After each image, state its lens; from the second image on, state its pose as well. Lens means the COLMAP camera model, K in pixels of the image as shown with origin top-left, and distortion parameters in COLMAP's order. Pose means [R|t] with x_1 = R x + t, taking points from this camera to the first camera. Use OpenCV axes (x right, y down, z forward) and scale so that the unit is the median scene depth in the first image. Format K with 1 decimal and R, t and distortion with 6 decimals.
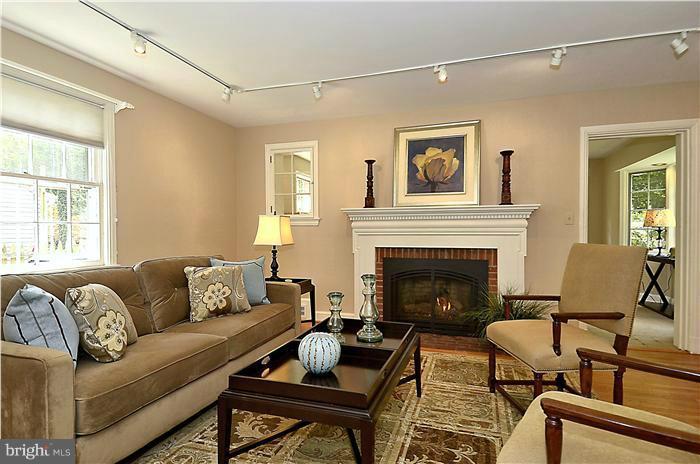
lens RADIAL K [[378.0, 0, 351.9], [0, 378.0, 235.2], [0, 0, 1]] dist [0.025230, -0.015328]
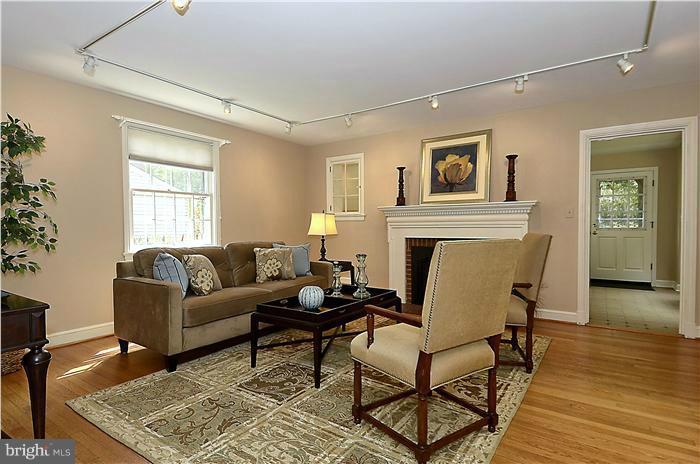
lens RADIAL K [[378.0, 0, 352.3], [0, 378.0, 232.8], [0, 0, 1]] dist [0.025230, -0.015328]
pose [[0.958273, 0.001754, -0.285849, 0.322674], [-0.000013, 0.999981, 0.006090, 0.010808], [0.285854, -0.005832, 0.958255, -0.302587]]
